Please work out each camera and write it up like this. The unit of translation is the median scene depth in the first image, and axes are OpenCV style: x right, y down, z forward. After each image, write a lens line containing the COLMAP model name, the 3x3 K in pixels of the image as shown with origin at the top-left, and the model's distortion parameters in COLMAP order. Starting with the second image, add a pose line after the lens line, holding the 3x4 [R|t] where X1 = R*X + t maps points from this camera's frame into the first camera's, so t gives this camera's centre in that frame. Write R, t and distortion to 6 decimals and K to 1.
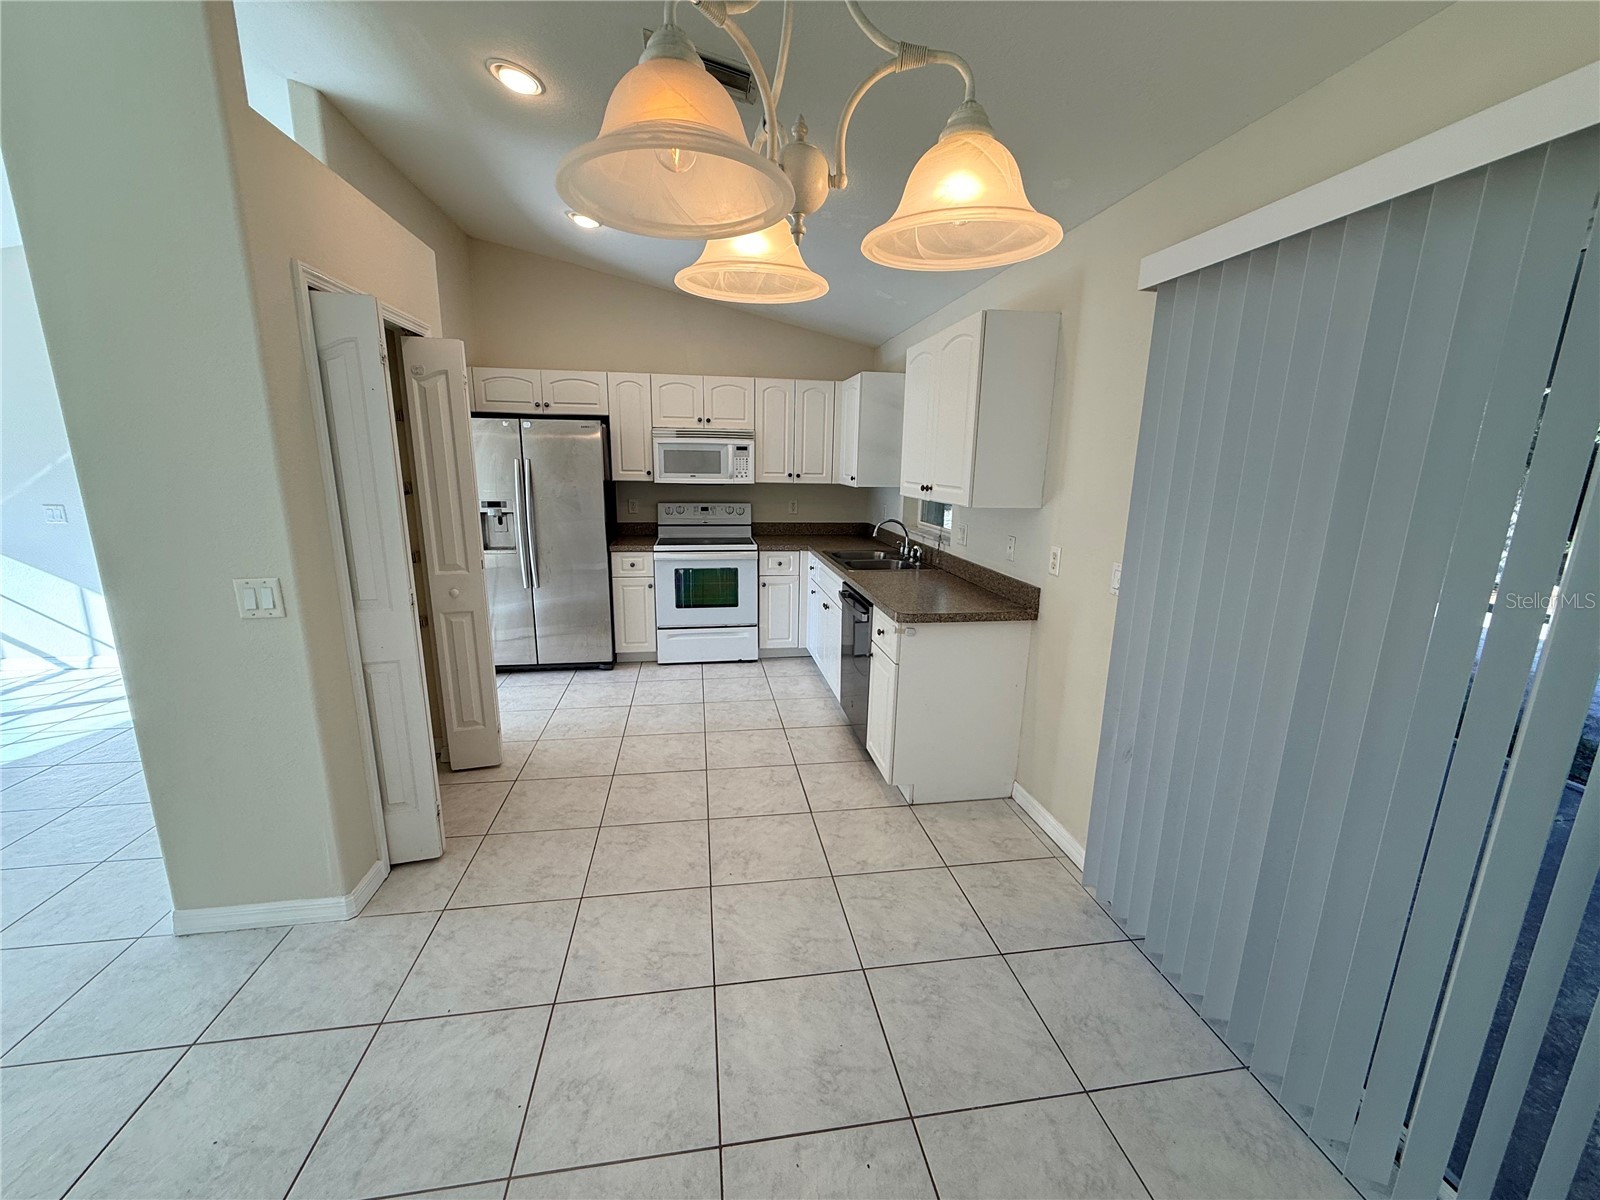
lens RADIAL K [[637.5, 0, 797.4], [0, 637.5, 601.7], [0, 0, 1]] dist [0.001139, -0.000189]
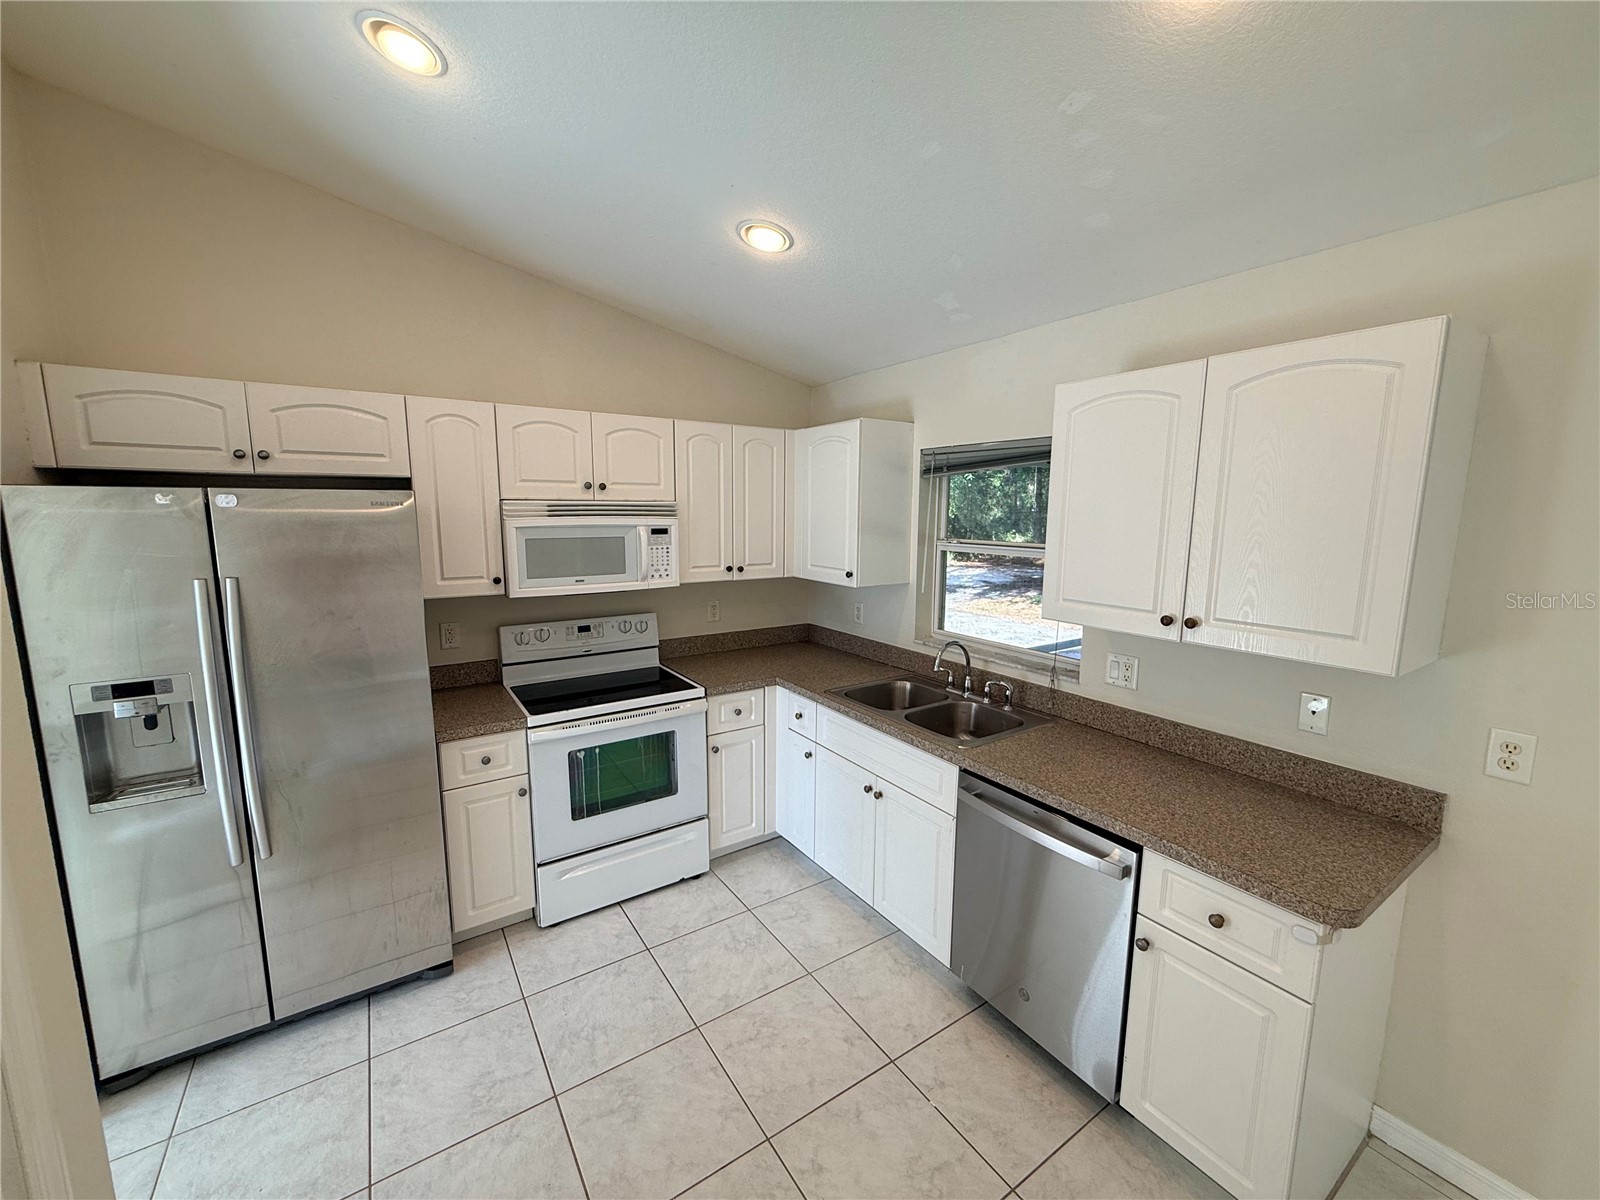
lens RADIAL K [[637.5, 0, 797.4], [0, 637.5, 601.7], [0, 0, 1]] dist [0.001139, -0.000189]
pose [[0.908979, -0.071696, 0.410631, -0.224960], [0.100069, 0.993822, -0.047995, -0.132004], [-0.404653, 0.084718, 0.910538, 0.398978]]
